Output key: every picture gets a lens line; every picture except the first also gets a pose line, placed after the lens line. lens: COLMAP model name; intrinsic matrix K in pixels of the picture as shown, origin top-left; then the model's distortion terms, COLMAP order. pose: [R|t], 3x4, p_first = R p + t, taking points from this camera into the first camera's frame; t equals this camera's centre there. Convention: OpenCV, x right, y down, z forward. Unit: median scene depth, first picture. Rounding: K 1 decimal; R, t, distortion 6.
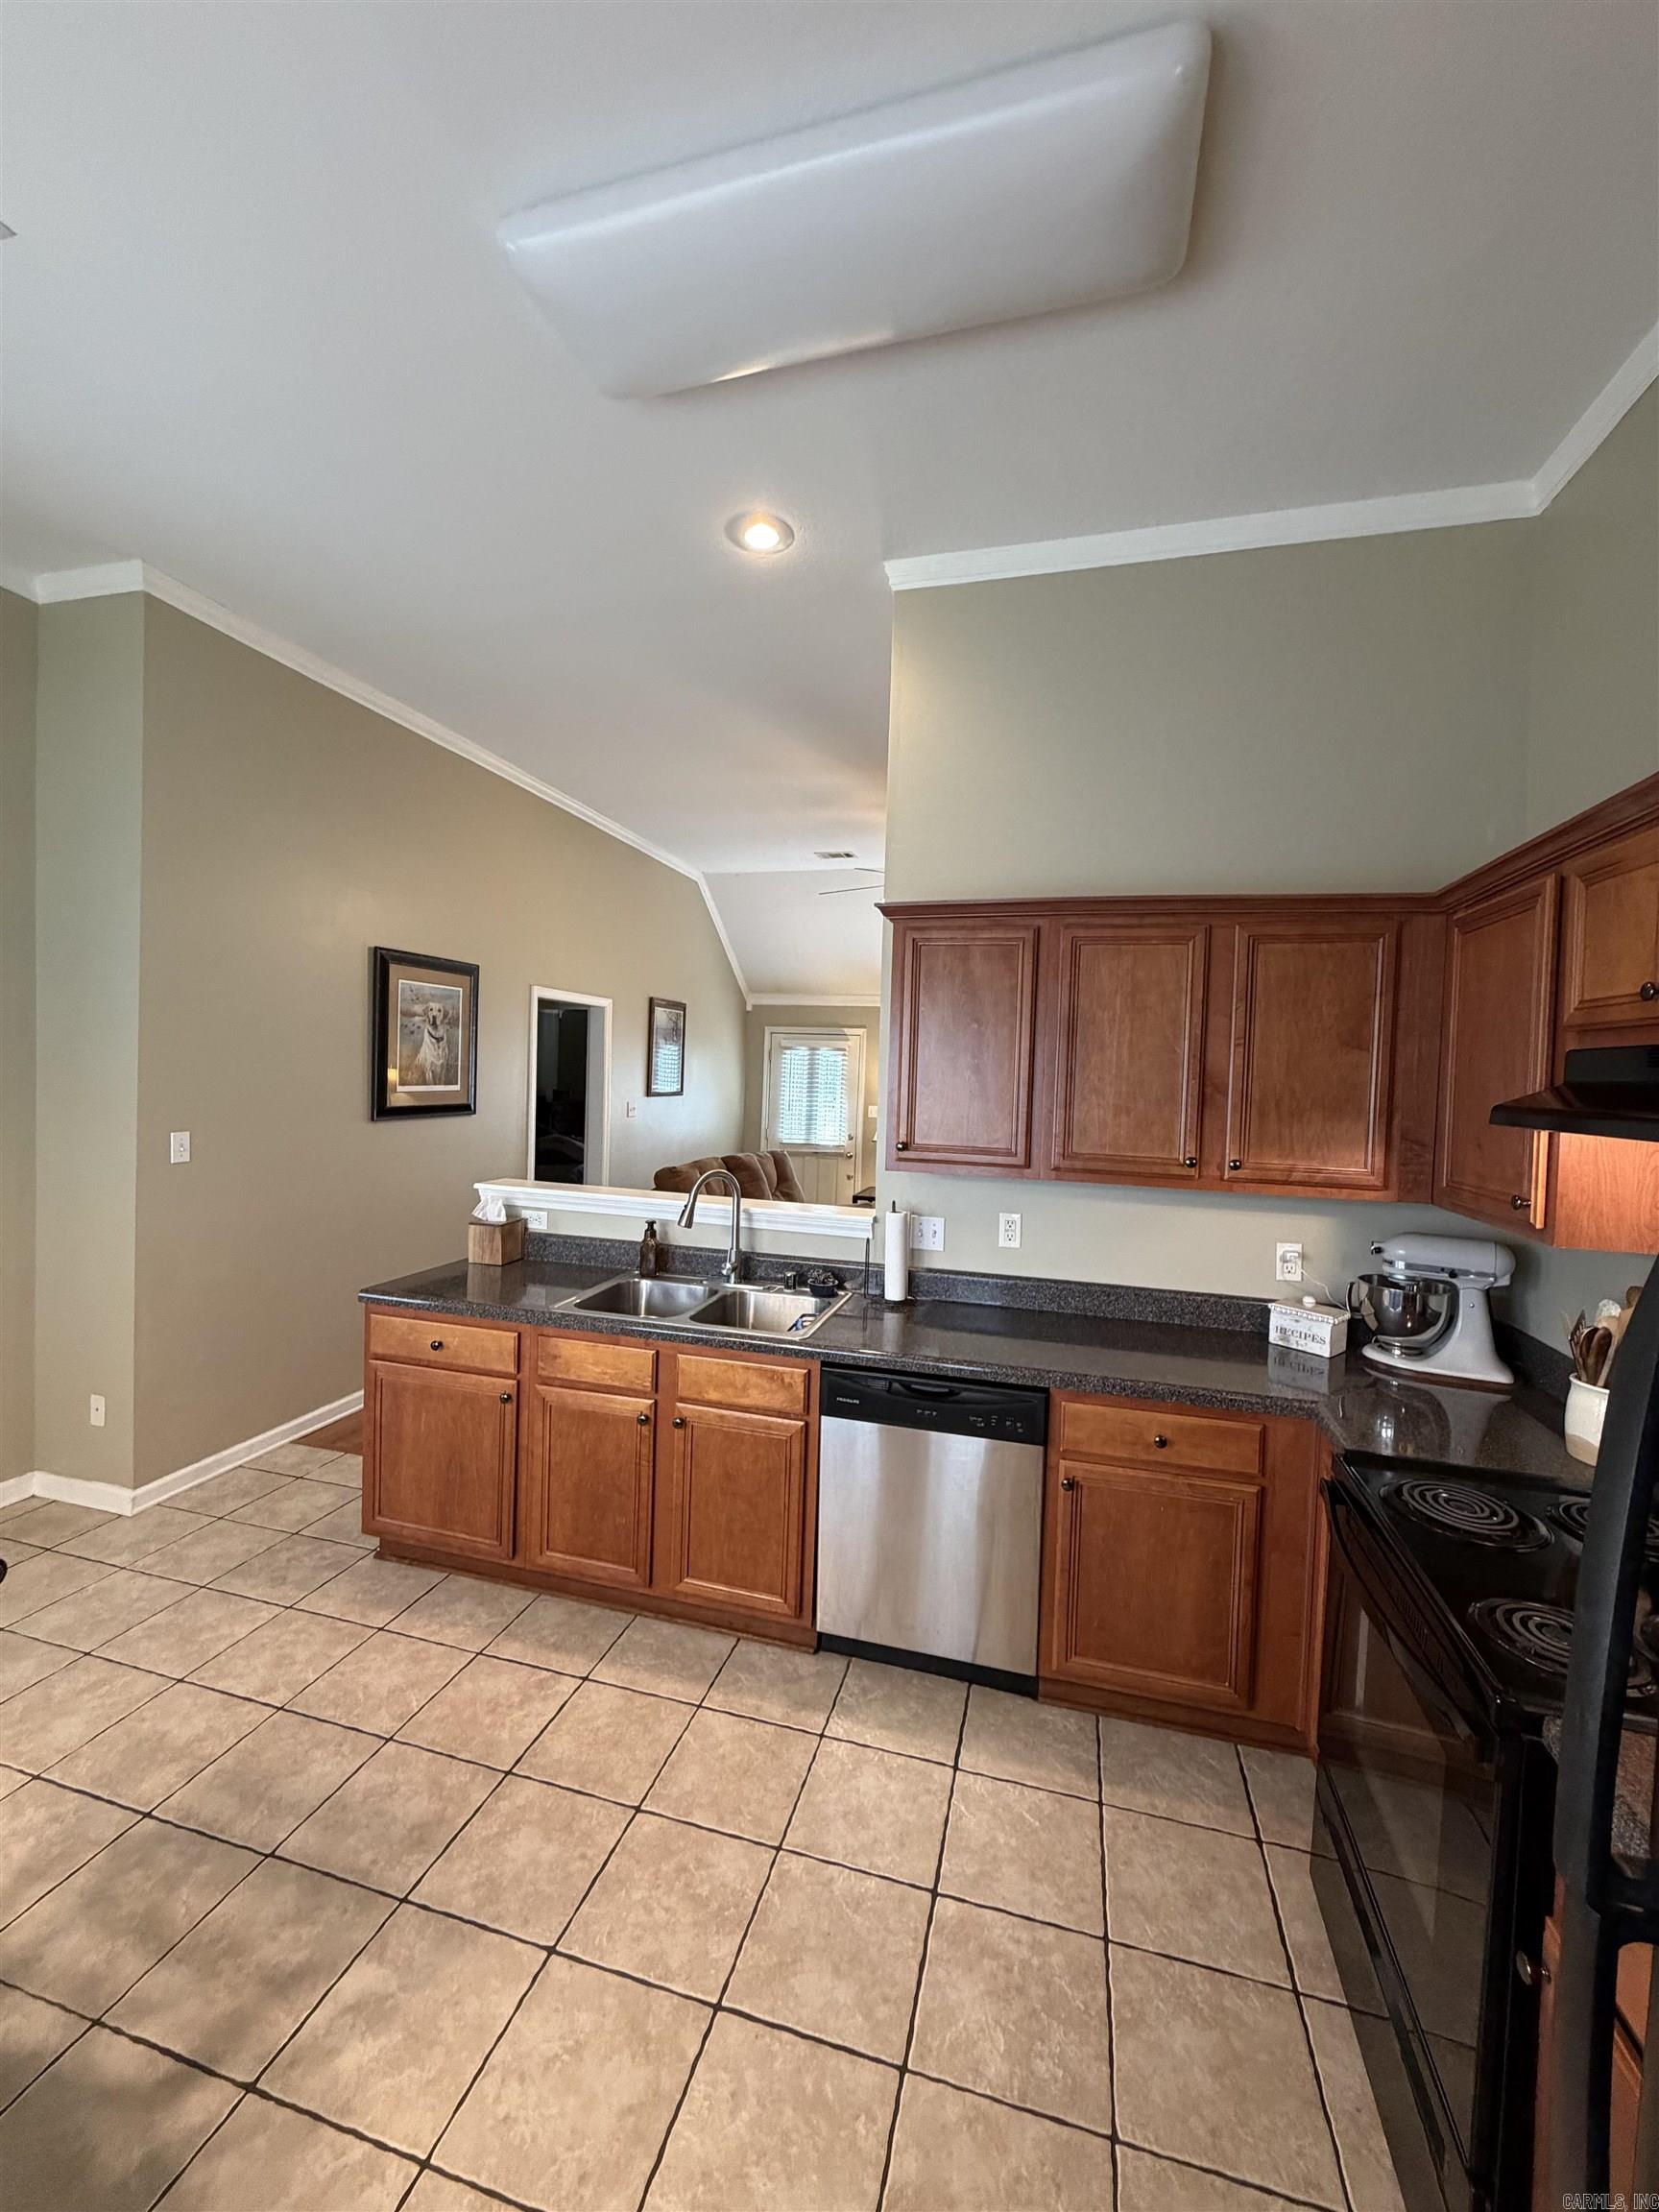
lens RADIAL K [[880.2, 0, 831.5], [0, 880.2, 1097.5], [0, 0, 1]] dist [-0.001318, 0.000551]
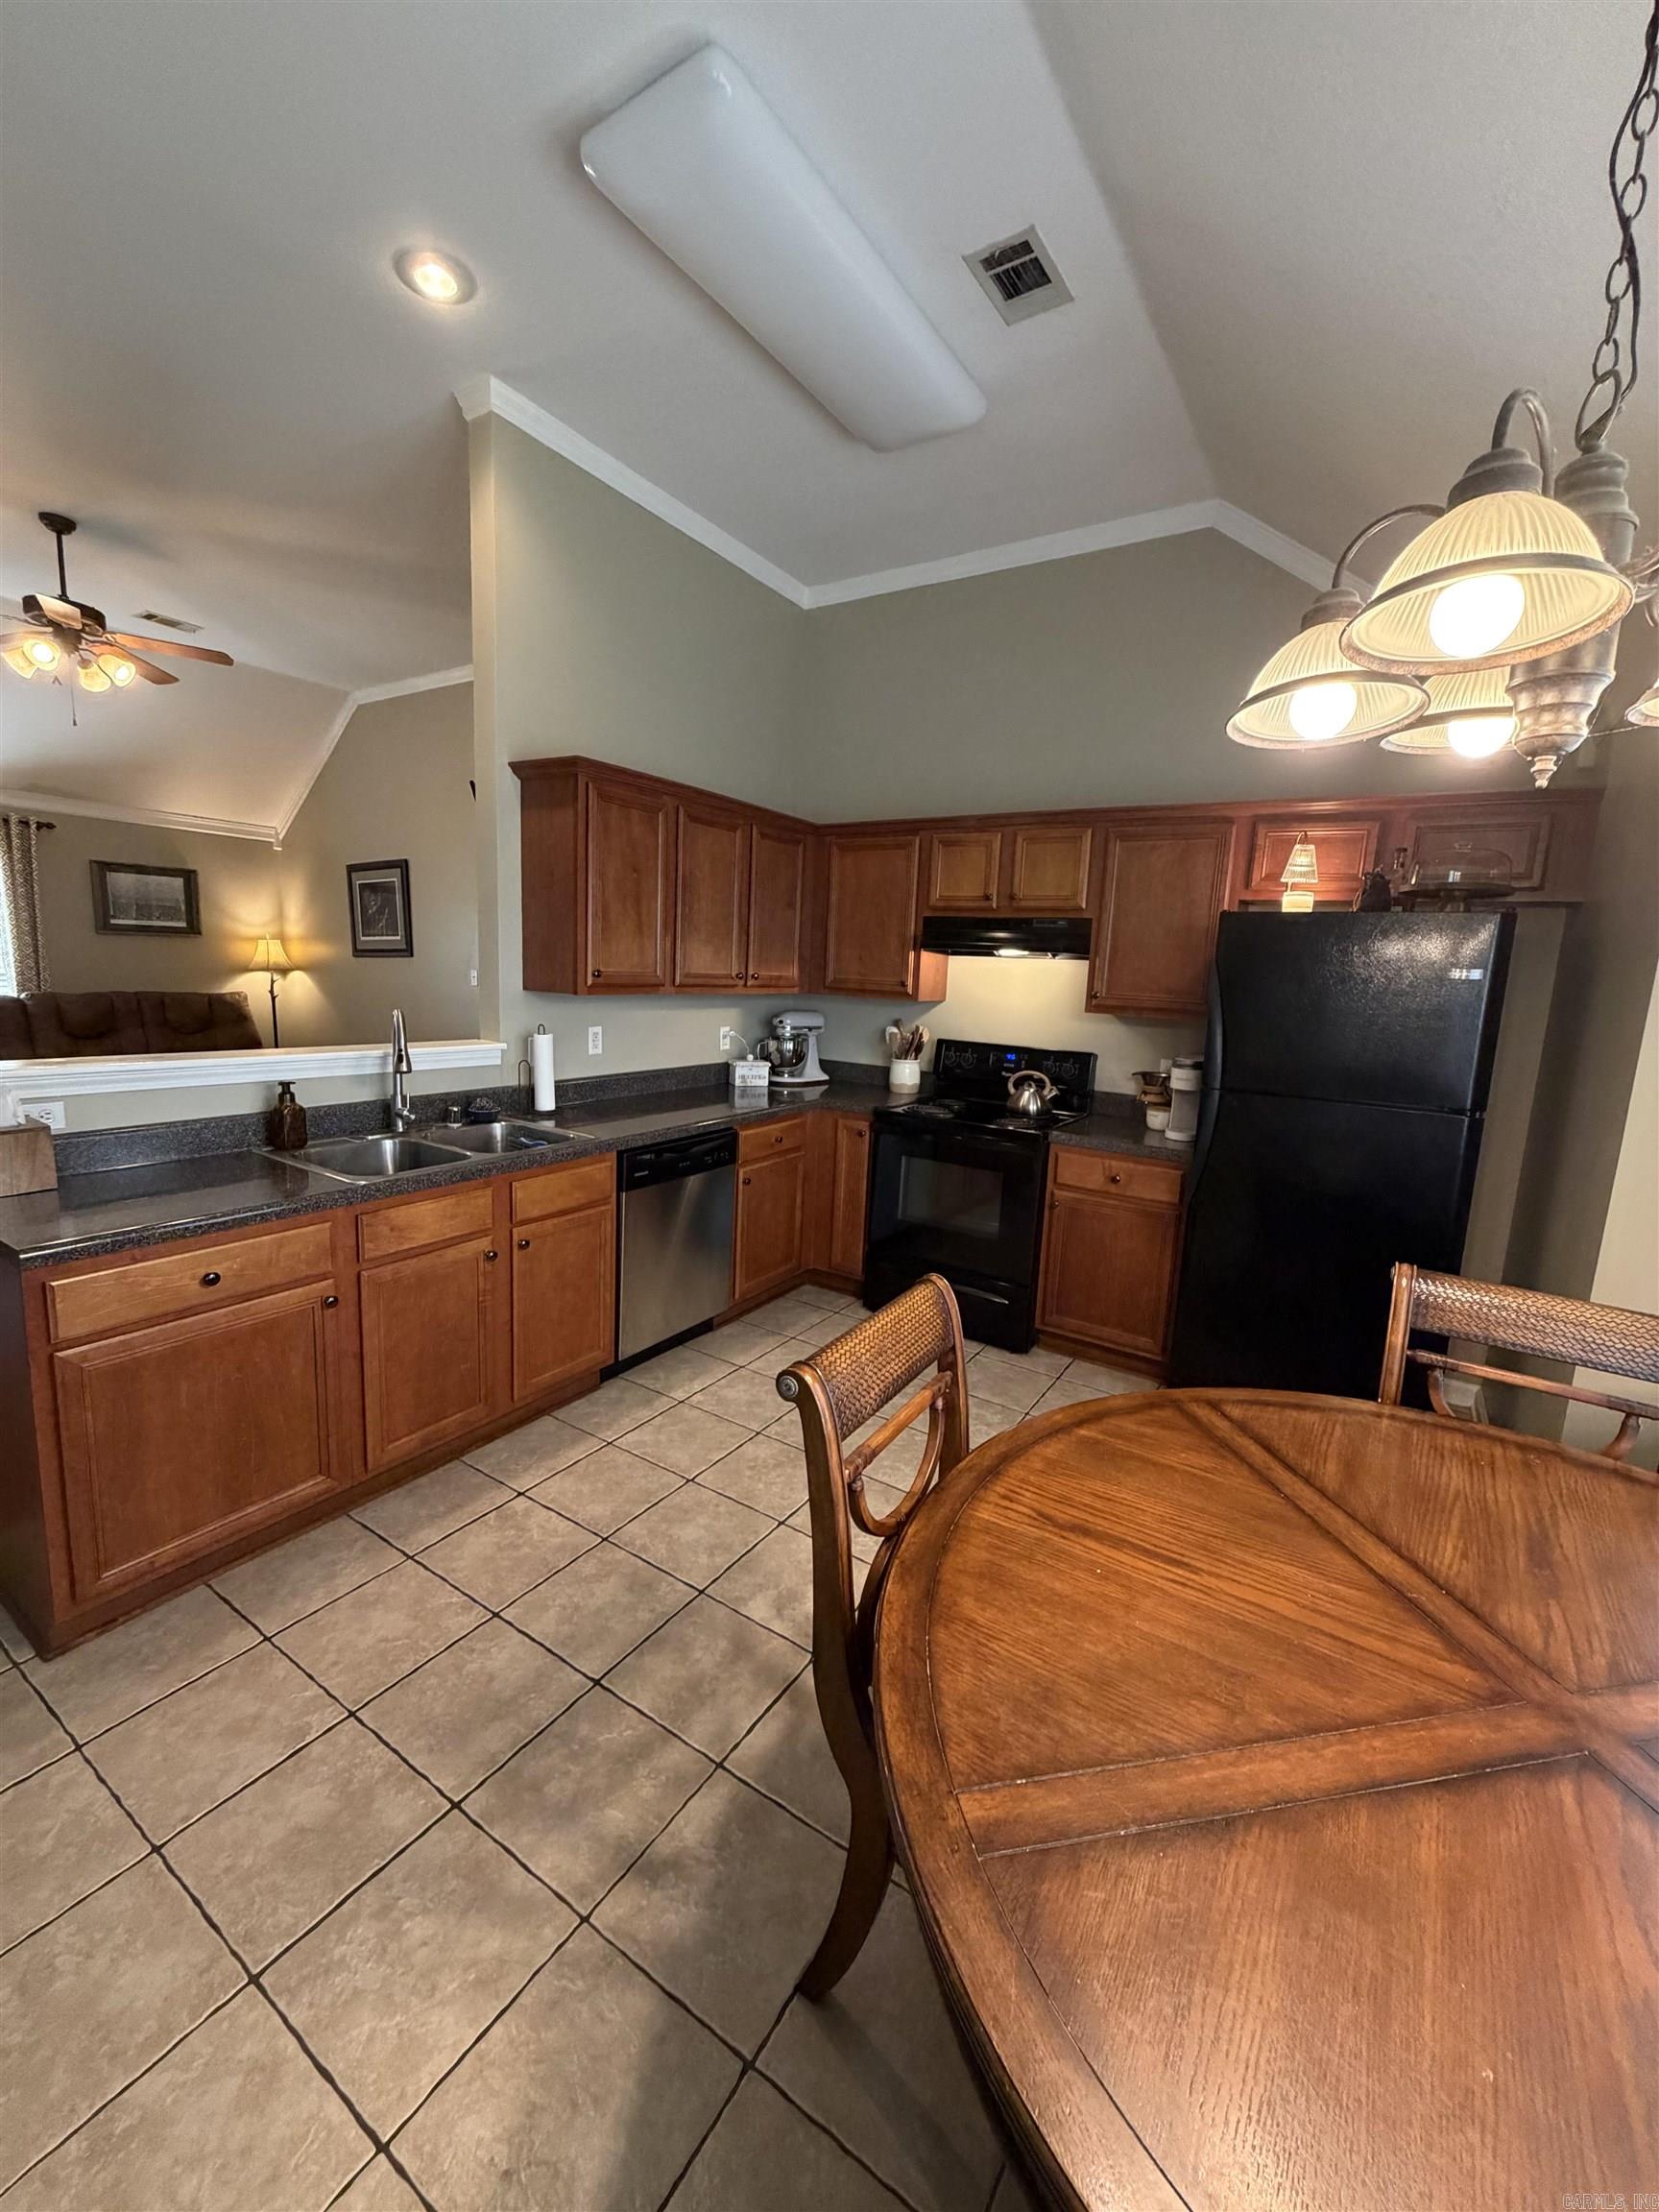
lens RADIAL K [[880.2, 0, 831.5], [0, 880.2, 1097.5], [0, 0, 1]] dist [-0.001318, 0.000551]
pose [[0.298705, -0.163966, 0.940155, -1.058028], [-0.008810, 0.984614, 0.174519, 0.010435], [-0.954305, -0.060413, 0.292664, 0.363417]]
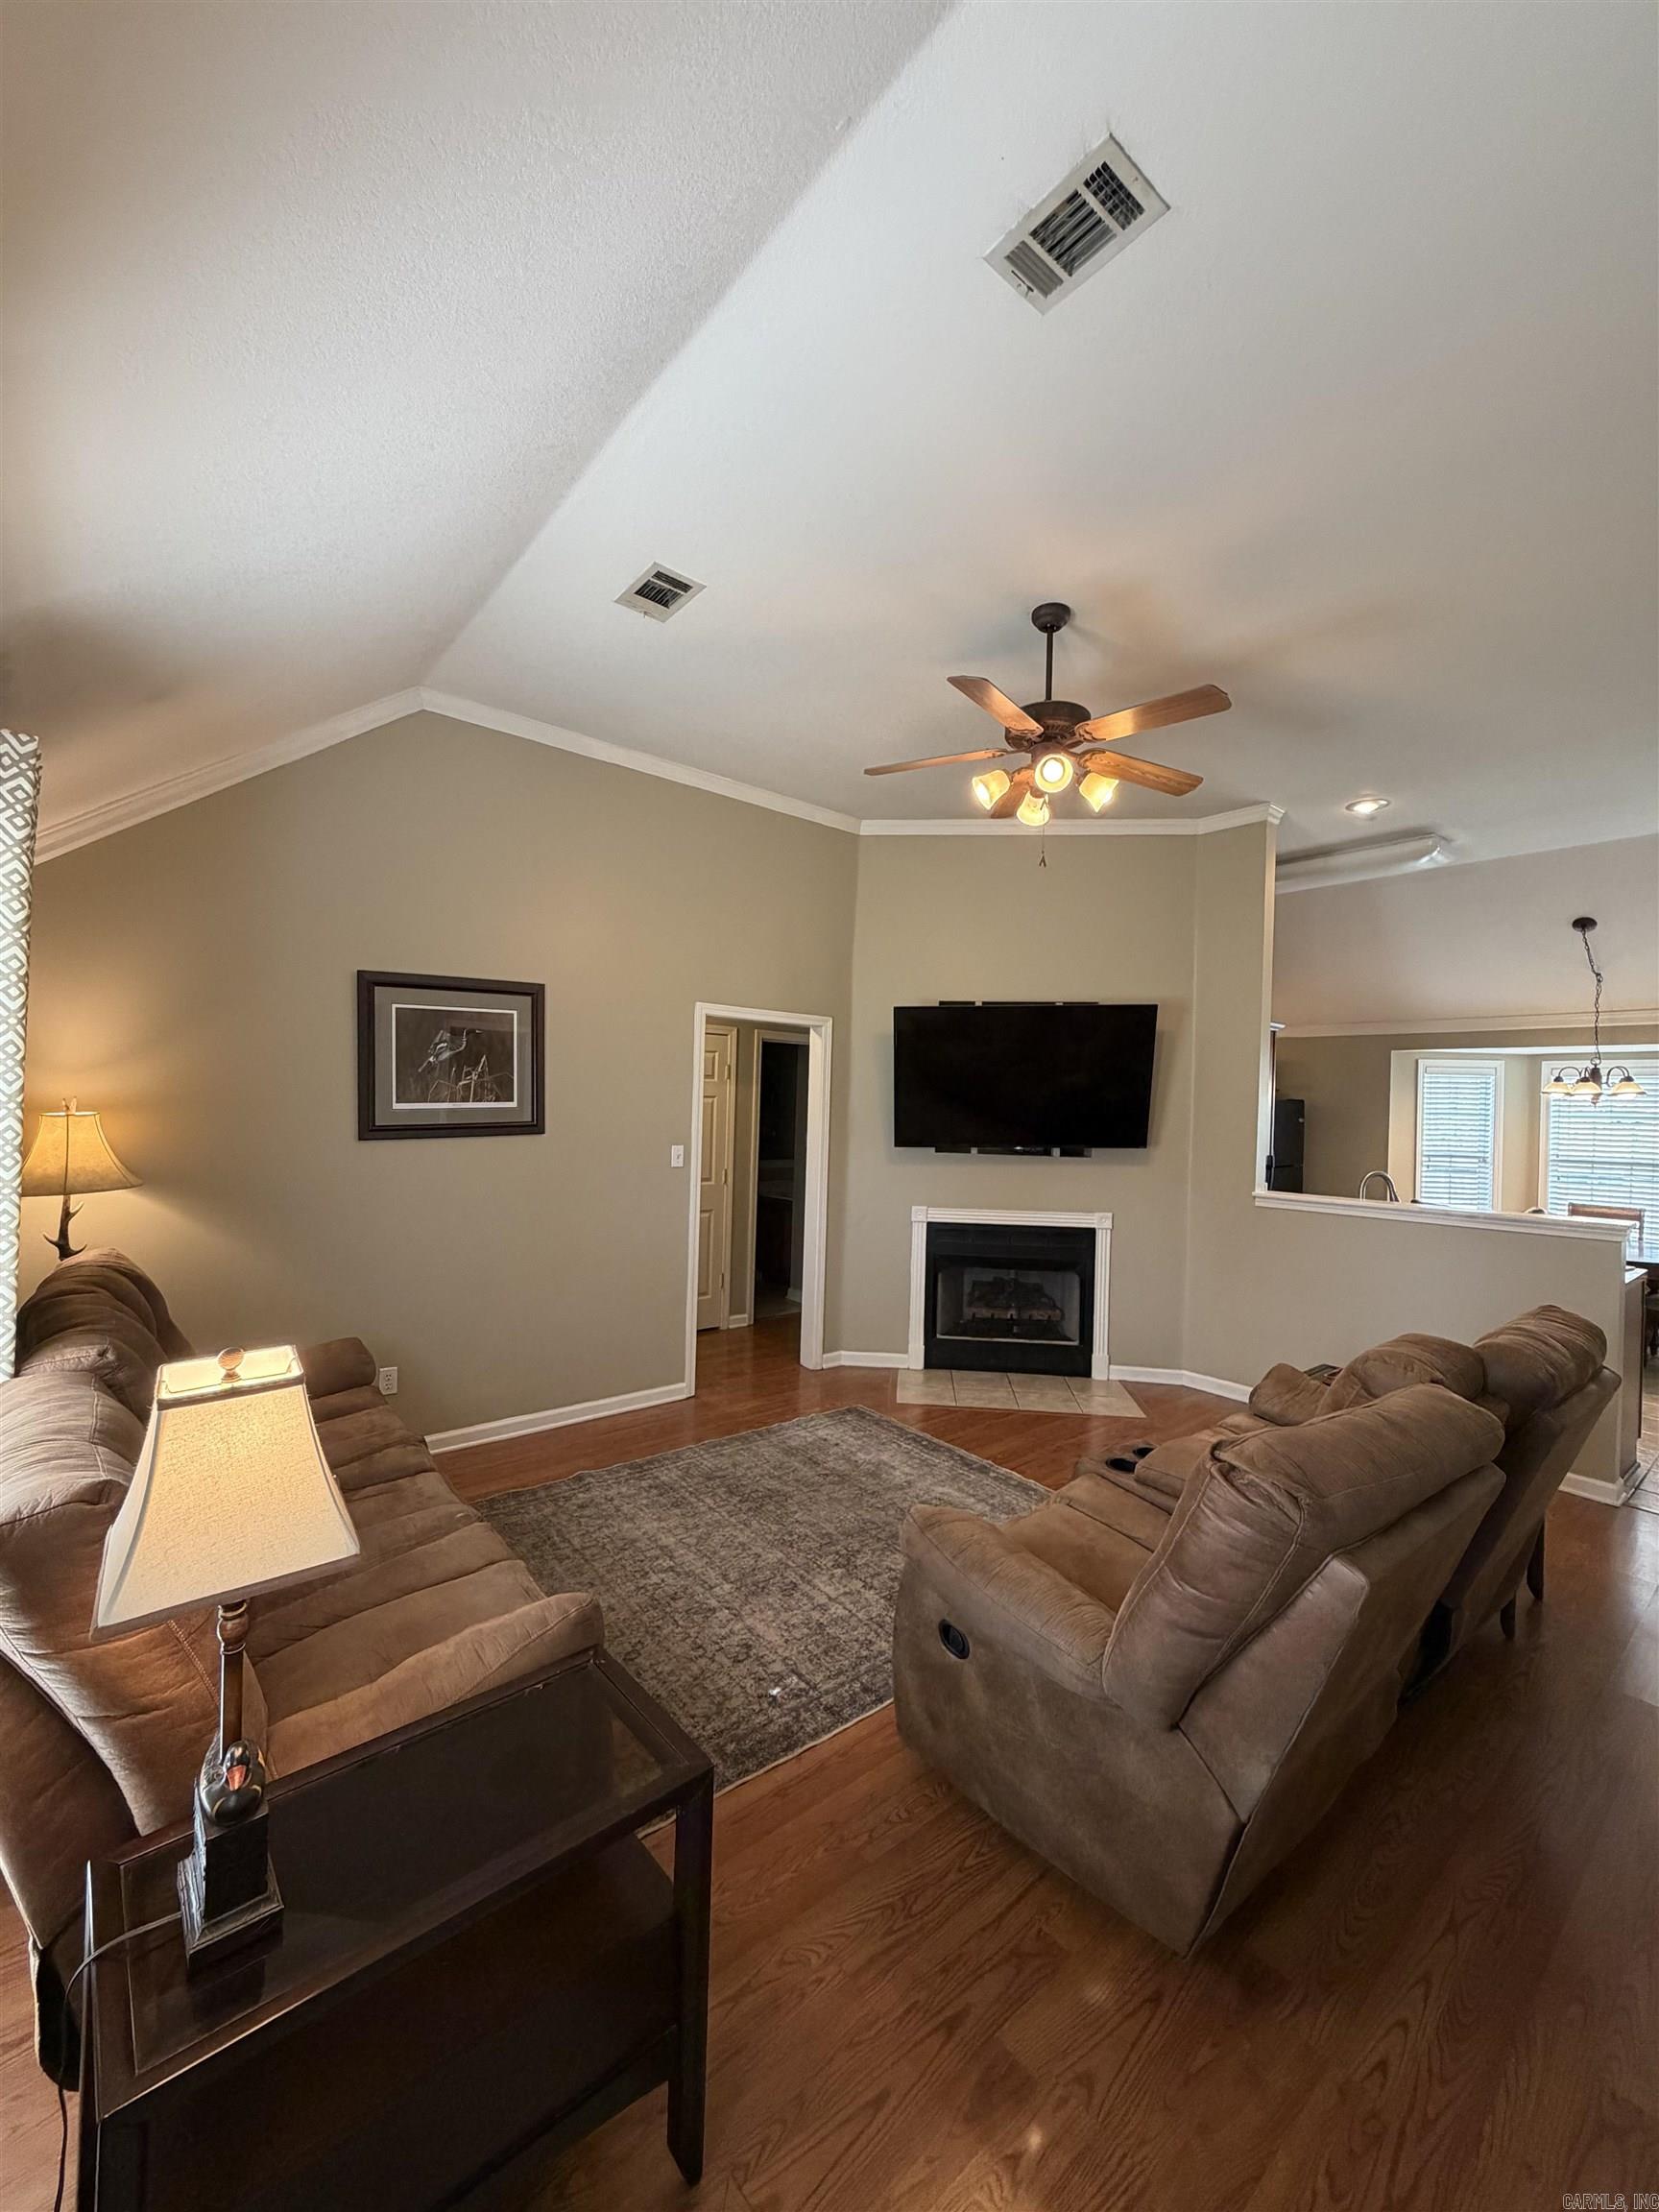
lens RADIAL K [[880.2, 0, 831.5], [0, 880.2, 1097.5], [0, 0, 1]] dist [-0.001318, 0.000551]
pose [[-0.832200, -0.052894, 0.551947, -0.272423], [-0.036348, 0.998503, 0.040885, -0.094707], [-0.553283, 0.013963, -0.832876, 3.522686]]
